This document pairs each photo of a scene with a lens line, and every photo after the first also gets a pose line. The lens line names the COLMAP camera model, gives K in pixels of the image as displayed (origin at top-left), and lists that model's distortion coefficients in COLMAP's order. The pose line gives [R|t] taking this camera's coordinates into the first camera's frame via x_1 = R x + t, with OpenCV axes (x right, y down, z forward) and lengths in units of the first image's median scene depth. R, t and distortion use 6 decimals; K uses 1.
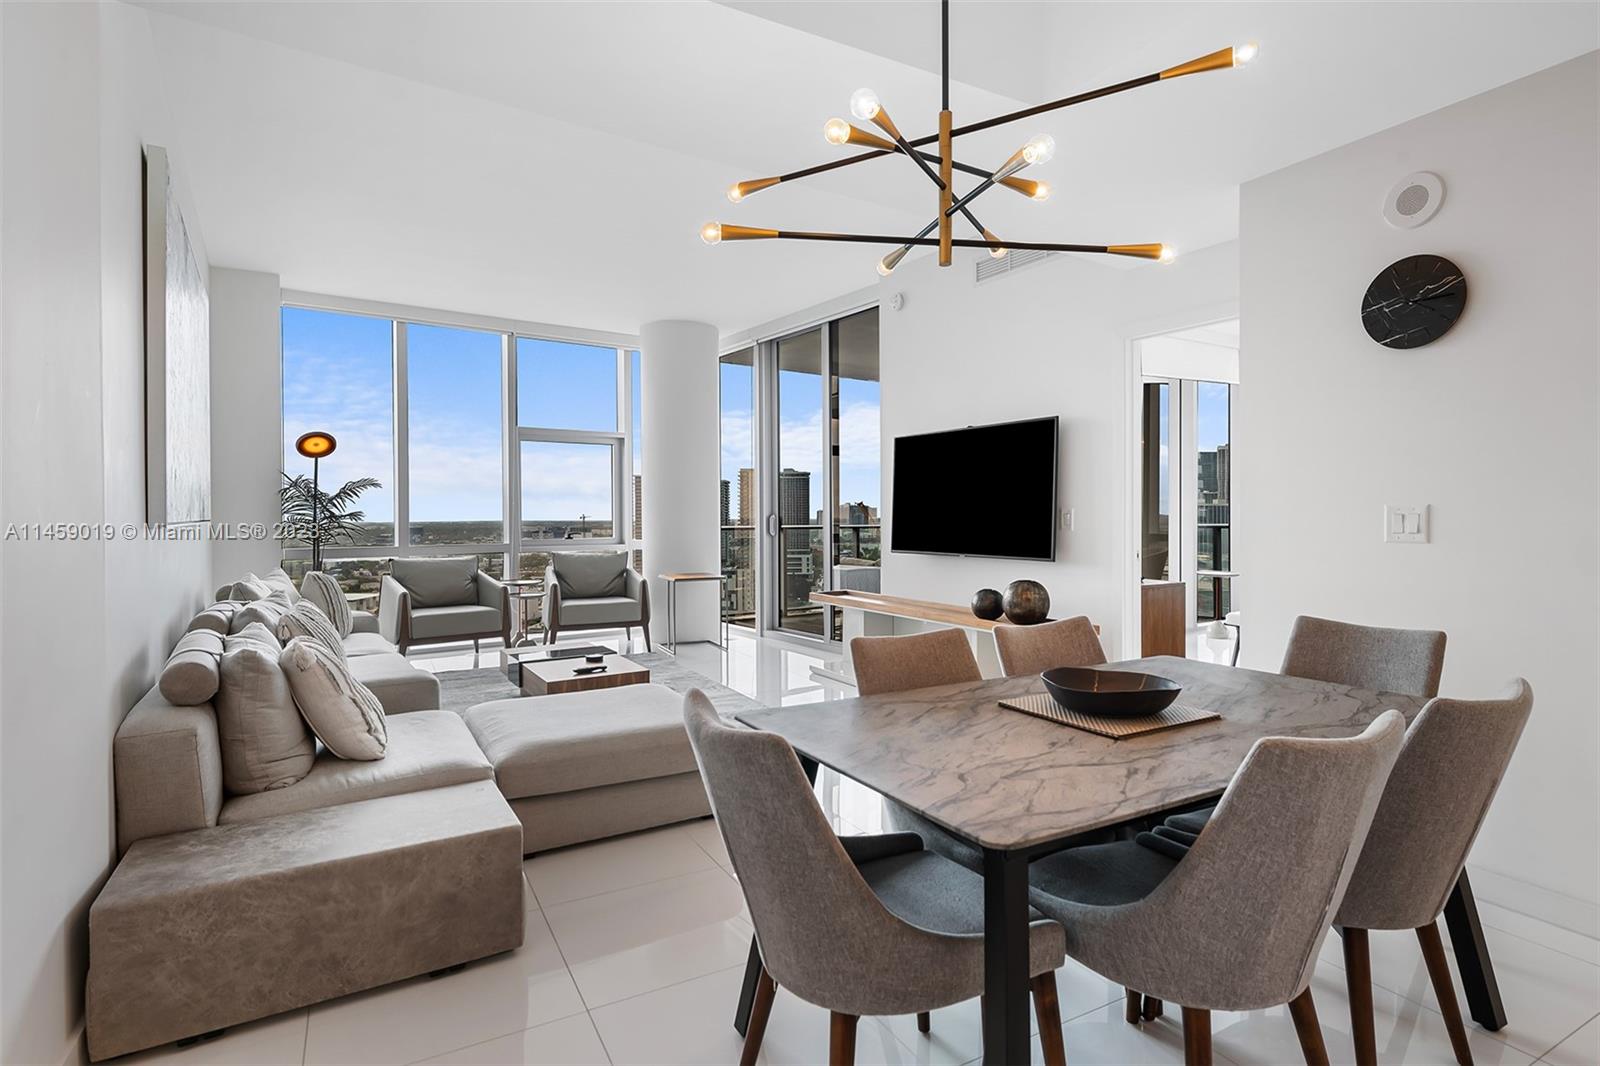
lens RADIAL K [[793.0, 0, 804.9], [0, 793.0, 517.3], [0, 0, 1]] dist [0.000113, 0.000149]
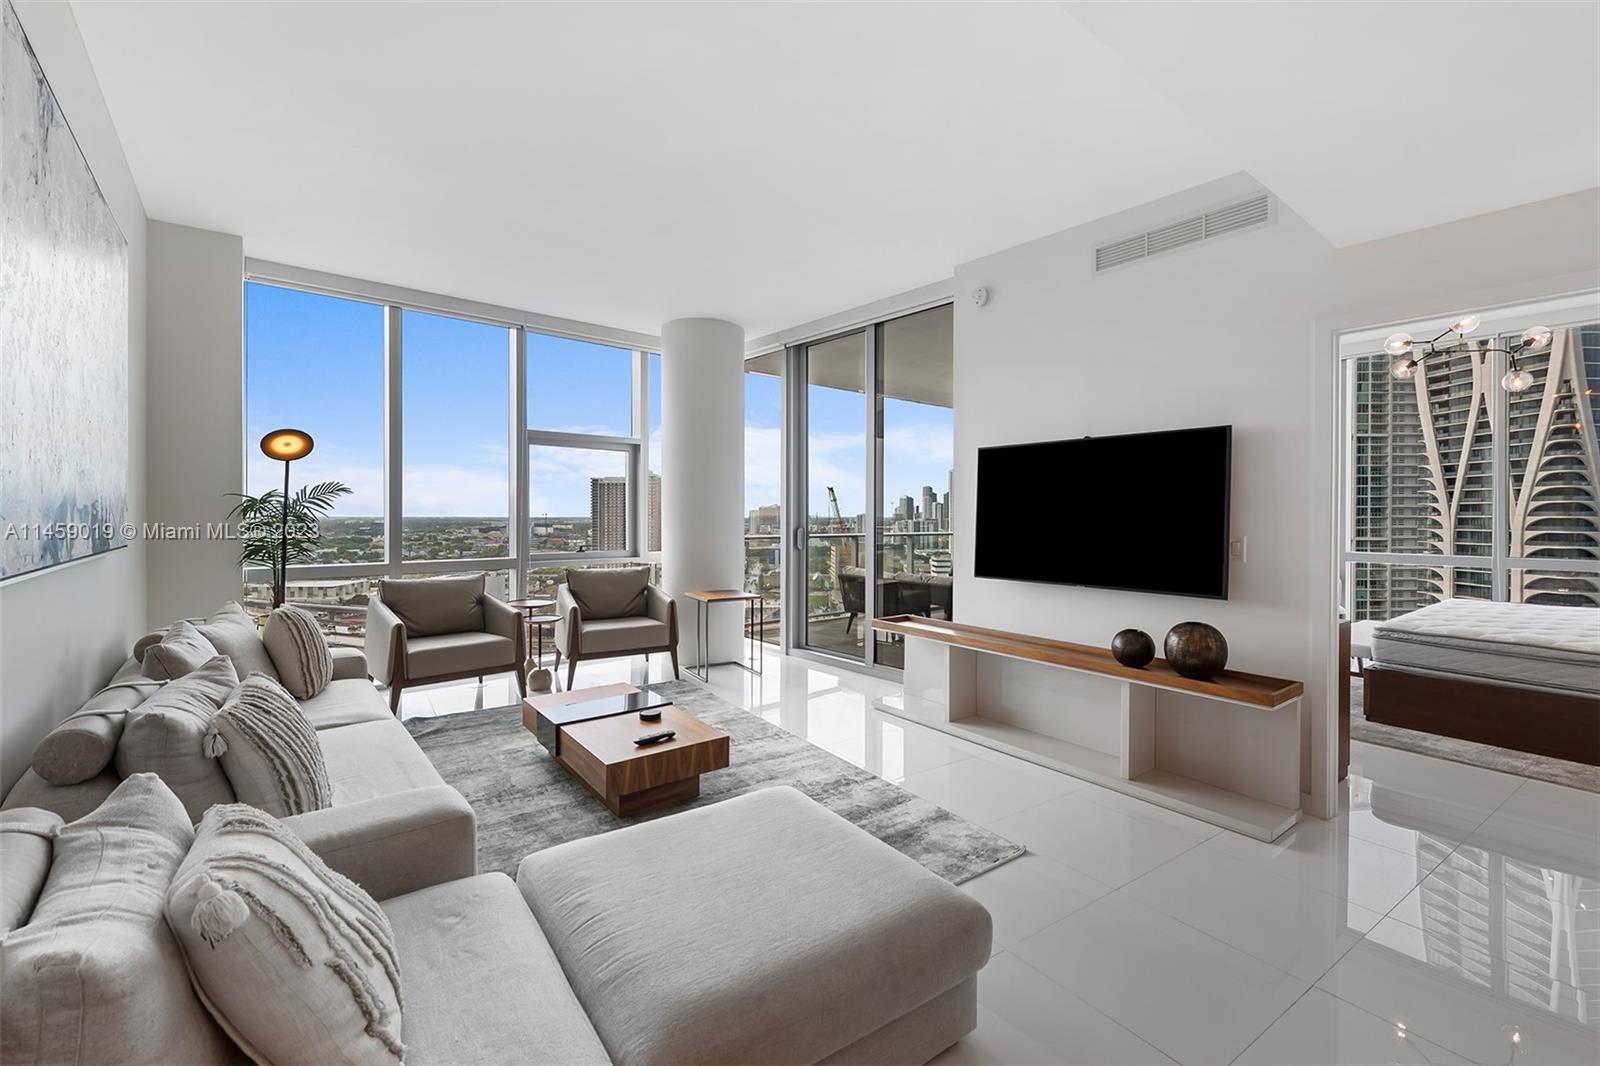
lens RADIAL K [[675.0, 0, 803.8], [0, 675.0, 514.9], [0, 0, 1]] dist [-0.000303, -0.000583]
pose [[0.995837, 0.007993, 0.090800, -0.135604], [-0.007780, 0.999966, -0.002701, -0.019518], [-0.090818, 0.001983, 0.995866, 0.235860]]
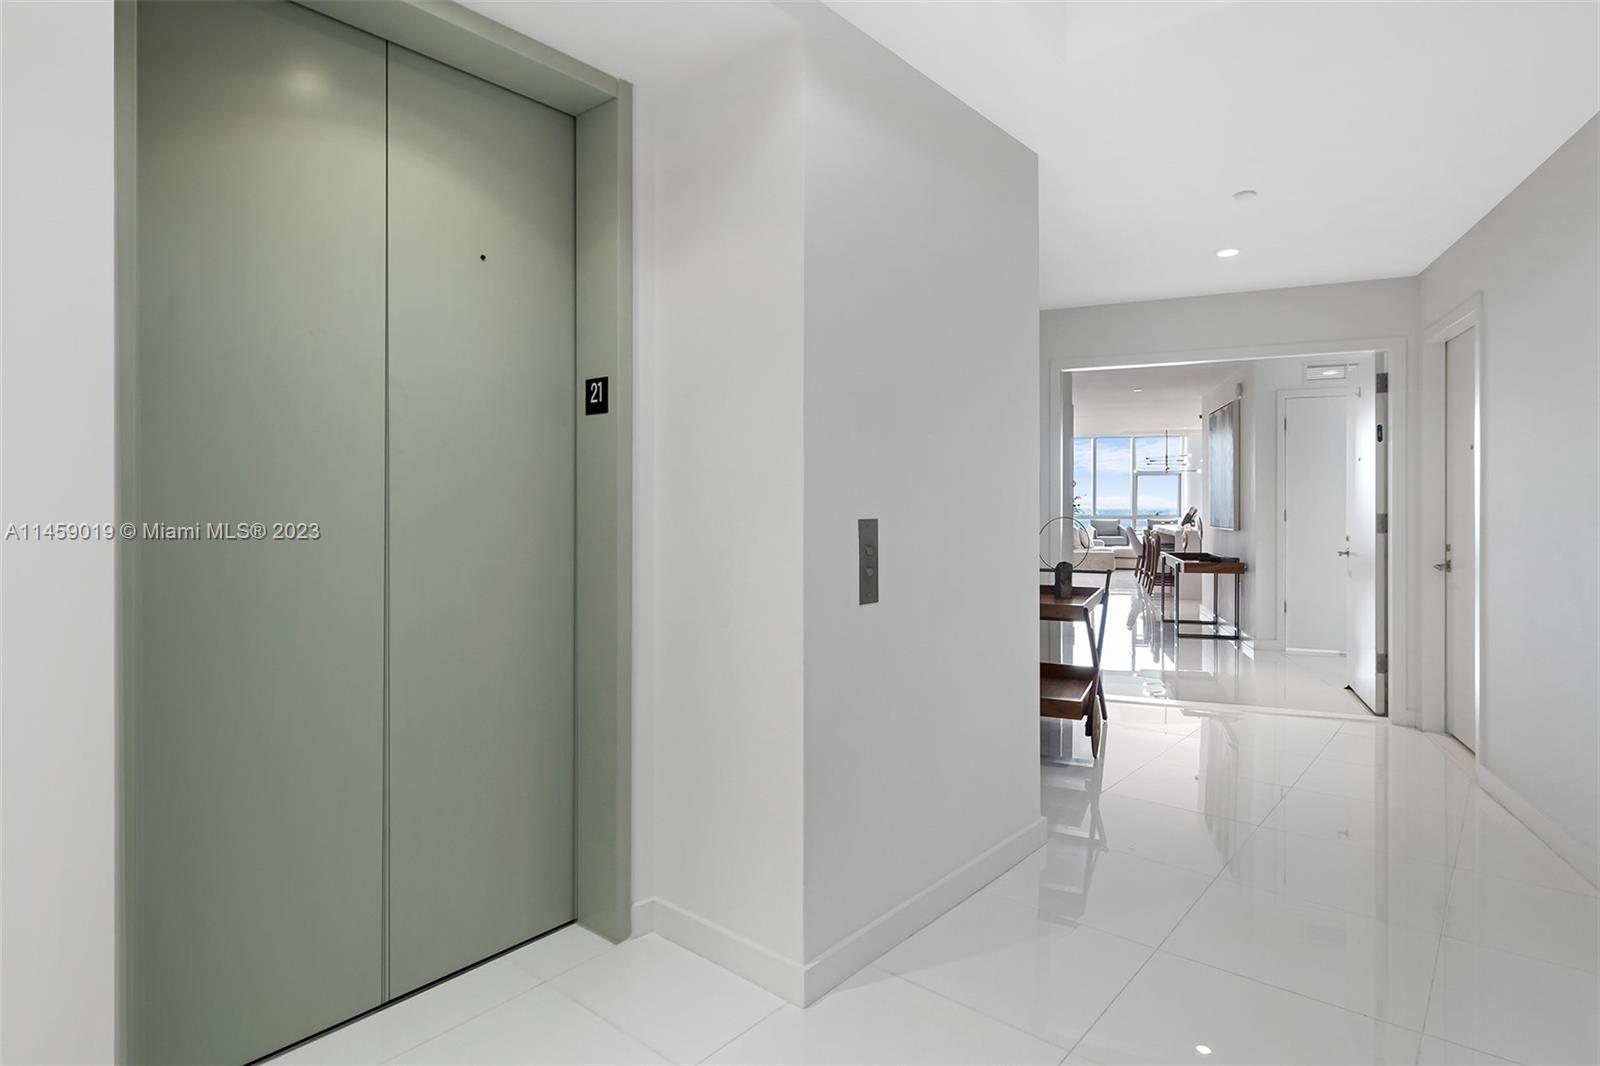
lens RADIAL K [[837.1, 0, 799.9], [0, 837.1, 504.2], [0, 0, 1]] dist [-0.005828, -0.000487]
pose [[0.697012, 0.006055, -0.717034, 0.997338], [-0.005250, 0.999981, 0.003341, -0.010427], [0.717040, 0.001436, 0.697030, -2.034056]]
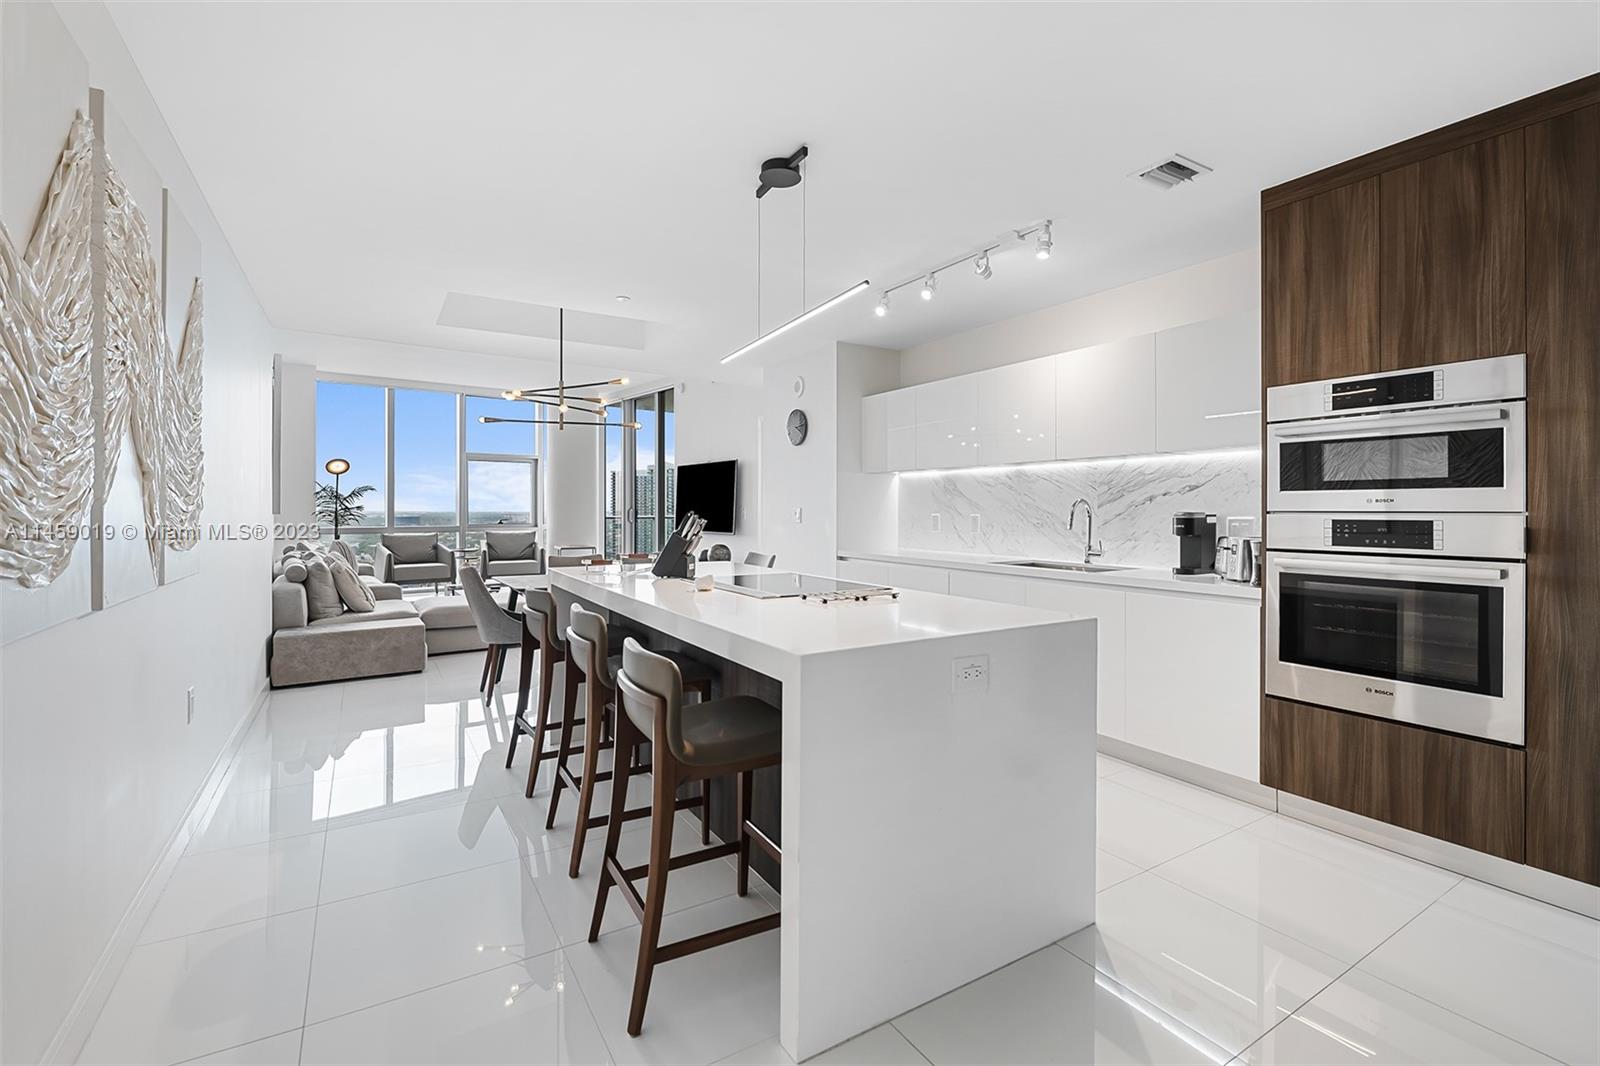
lens RADIAL K [[700.6, 0, 801.3], [0, 700.6, 507.5], [0, 0, 1]] dist [-0.000122, -0.000043]
pose [[0.998777, 0.006890, 0.048959, 0.281176], [-0.006682, 0.999968, -0.004411, -0.002998], [-0.048987, 0.004078, 0.998791, -0.506469]]
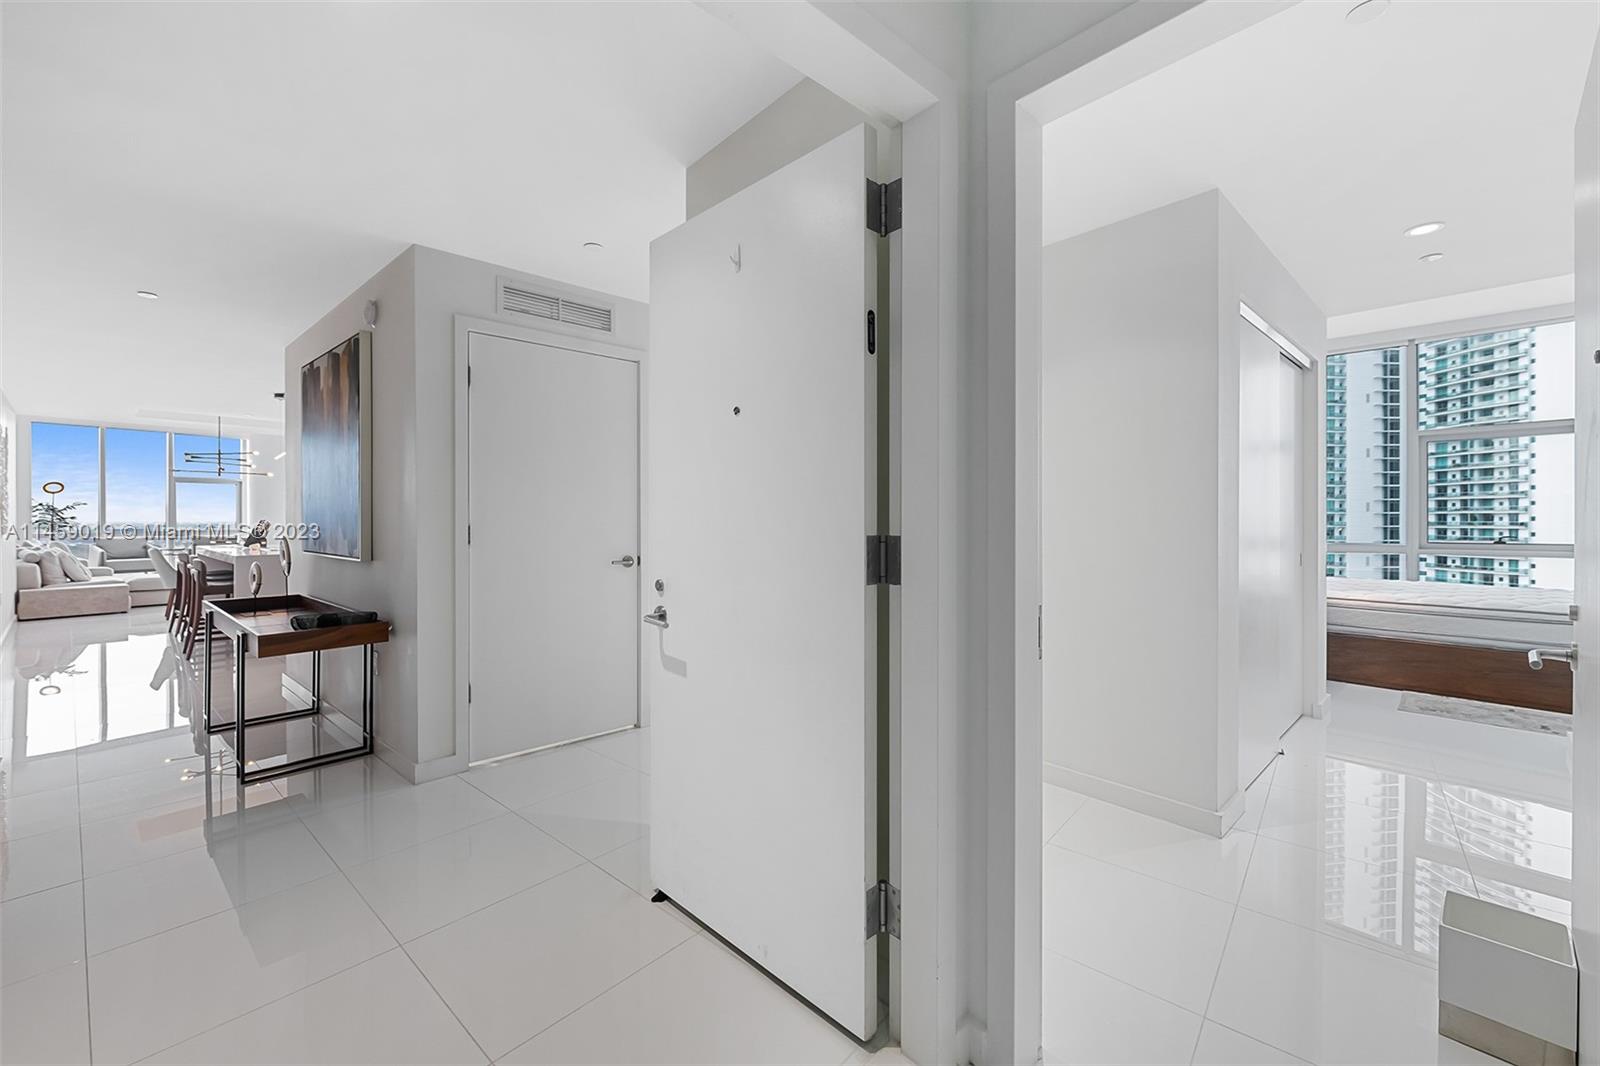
lens RADIAL K [[635.4, 0, 801.1], [0, 635.4, 525.0], [0, 0, 1]] dist [-0.006686, -0.000130]
pose [[0.937545, 0.006942, 0.347795, 0.731509], [-0.008548, 0.999959, 0.003084, -0.005911], [-0.347759, -0.005864, 0.937566, -1.367973]]
